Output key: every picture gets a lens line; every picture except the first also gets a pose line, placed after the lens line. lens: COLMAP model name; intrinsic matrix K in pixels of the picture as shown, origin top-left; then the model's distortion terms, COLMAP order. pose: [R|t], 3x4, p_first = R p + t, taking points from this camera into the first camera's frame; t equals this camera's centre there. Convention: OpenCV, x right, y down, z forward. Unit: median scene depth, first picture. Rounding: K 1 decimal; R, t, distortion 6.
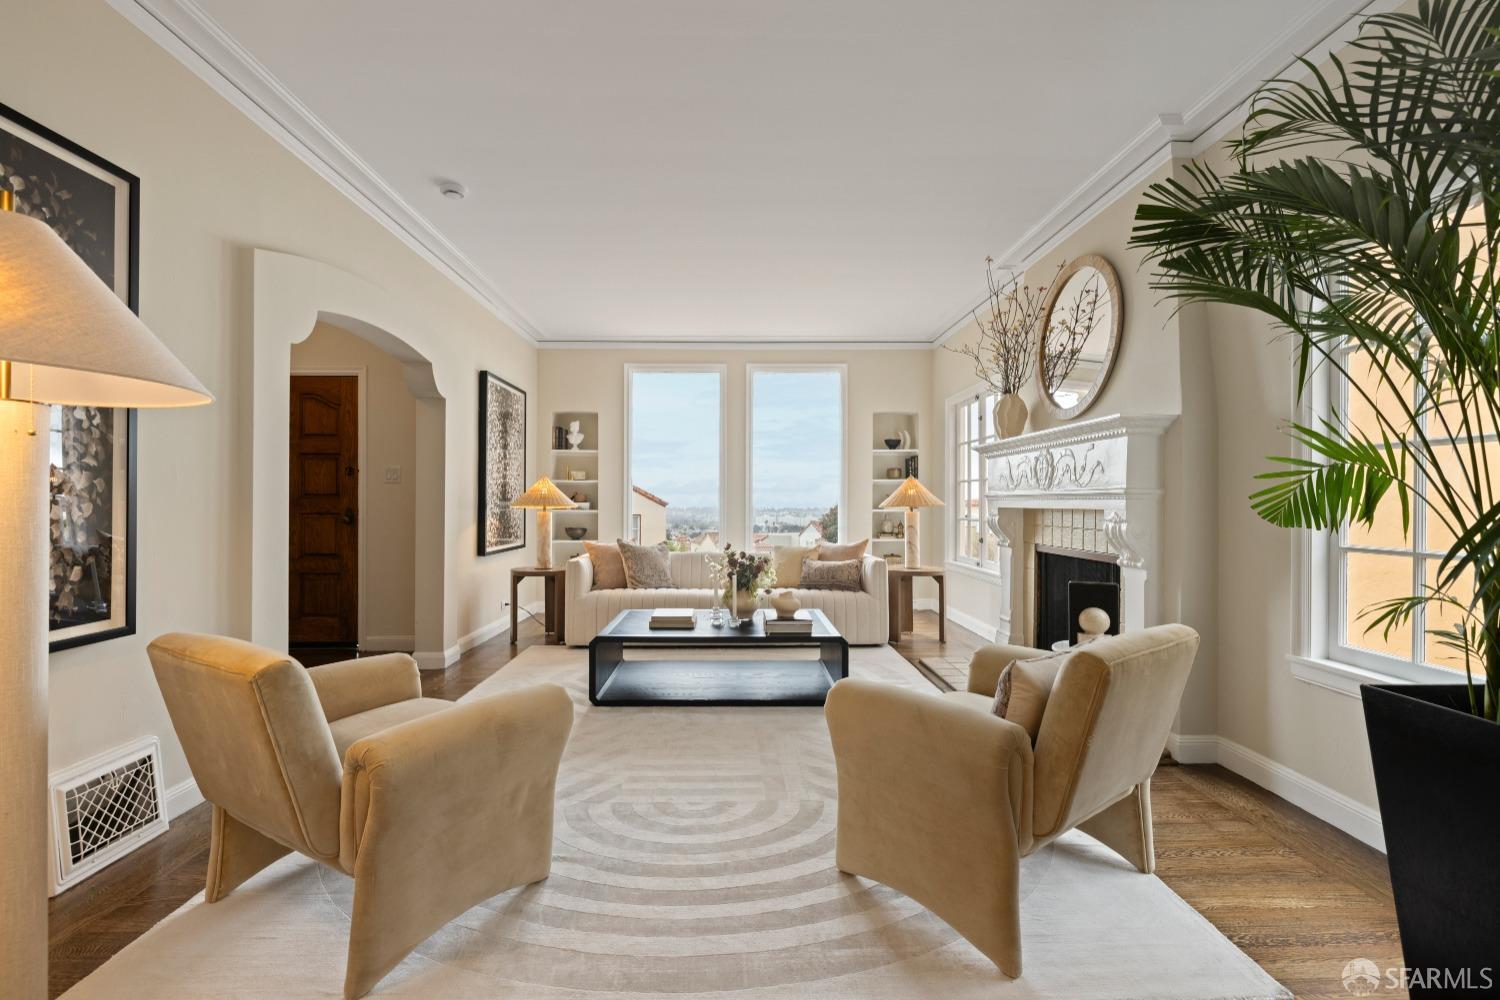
lens RADIAL K [[694.4, 0, 750.7], [0, 694.4, 501.7], [0, 0, 1]] dist [-0.001592, -0.000366]
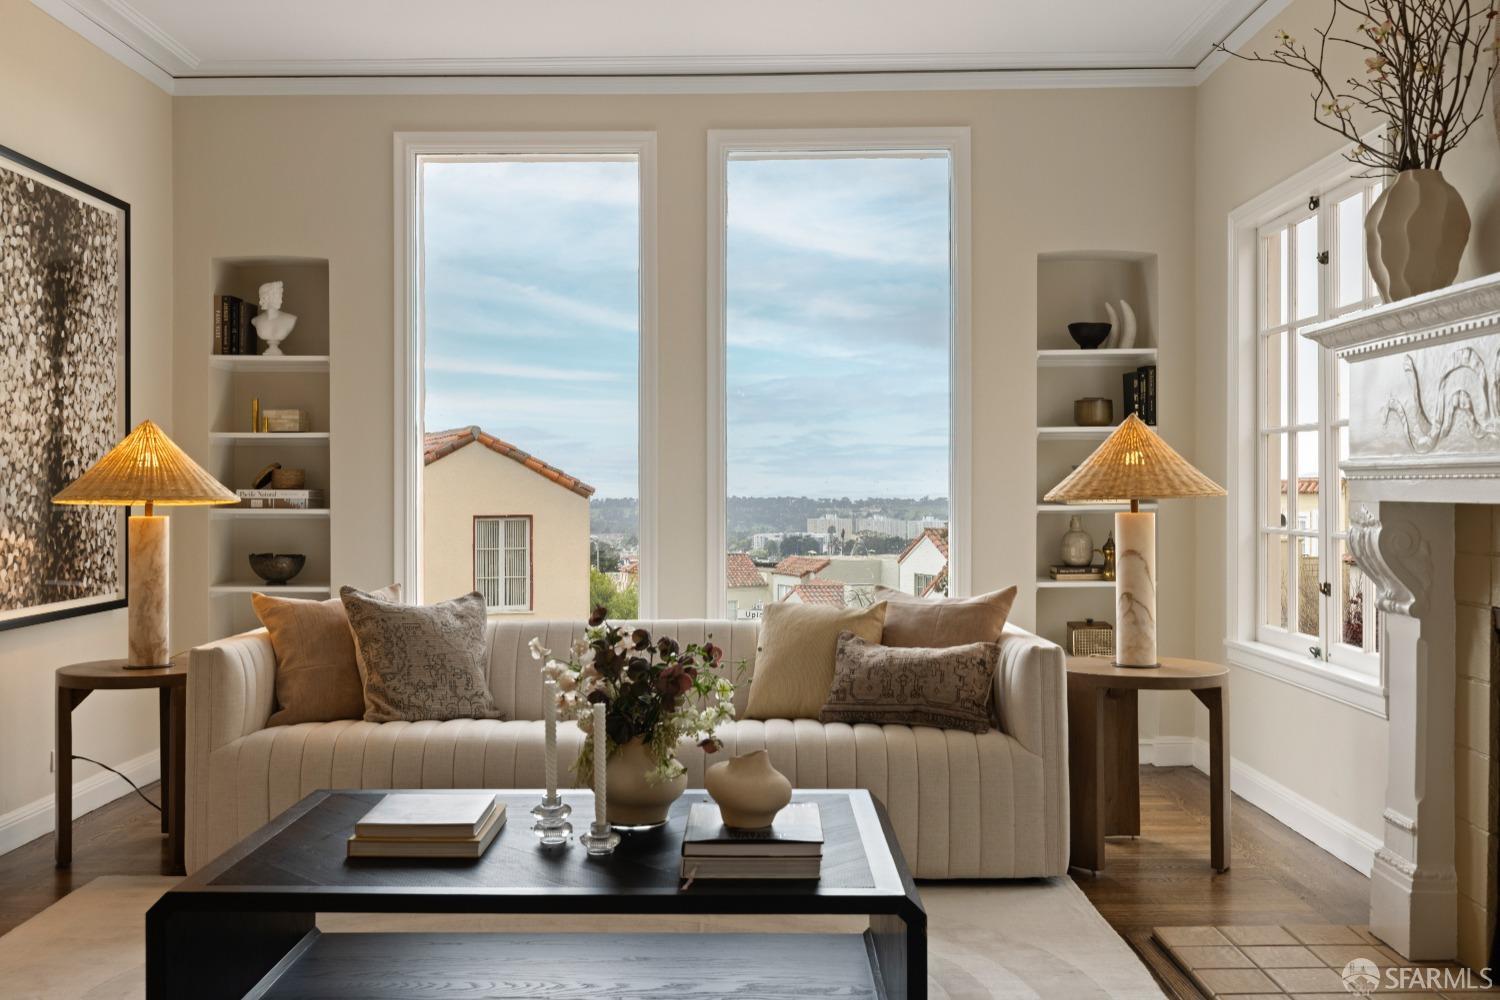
lens RADIAL K [[1521.5, 0, 748.5], [0, 1521.5, 496.1], [0, 0, 1]] dist [0.012348, 0.000000]
pose [[0.999441, -0.003480, -0.033239, 0.052879], [0.003722, 0.999967, 0.007228, -0.000651], [0.033213, -0.007347, 0.999421, 0.181464]]
